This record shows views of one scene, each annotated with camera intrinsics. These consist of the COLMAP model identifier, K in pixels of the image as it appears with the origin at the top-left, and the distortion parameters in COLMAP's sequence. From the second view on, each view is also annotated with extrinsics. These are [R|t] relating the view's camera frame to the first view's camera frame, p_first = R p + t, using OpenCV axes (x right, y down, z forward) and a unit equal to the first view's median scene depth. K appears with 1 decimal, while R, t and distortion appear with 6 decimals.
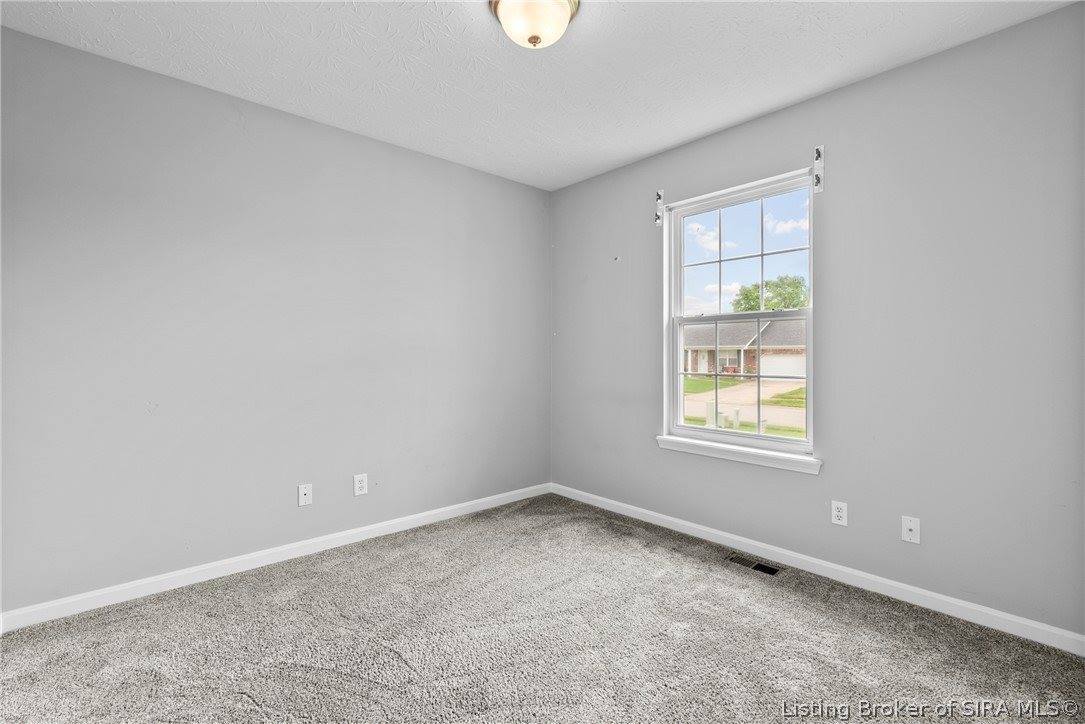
lens RADIAL K [[481.4, 0, 542.9], [0, 481.4, 353.1], [0, 0, 1]] dist [-0.002820, 0.000182]
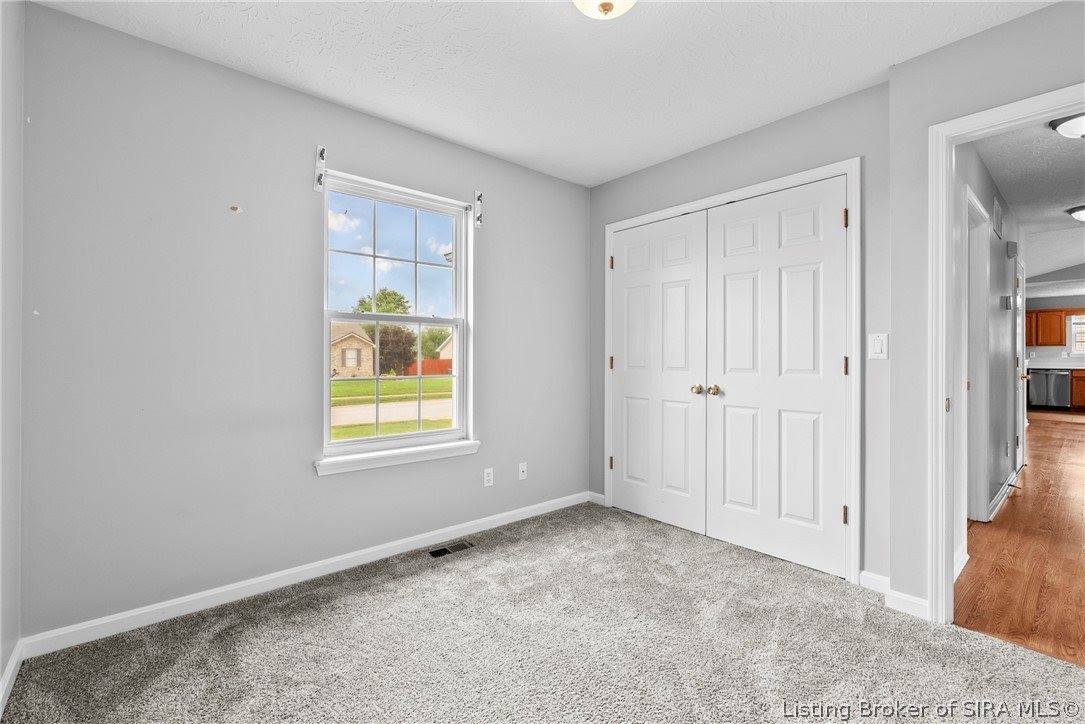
lens RADIAL K [[475.8, 0, 540.4], [0, 475.8, 354.6], [0, 0, 1]] dist [-0.000651, 0.000088]
pose [[0.028351, 0.003295, 0.999593, -0.630088], [-0.005318, 0.999981, -0.003145, 0.000127], [-0.999584, -0.005227, 0.028368, 0.758310]]
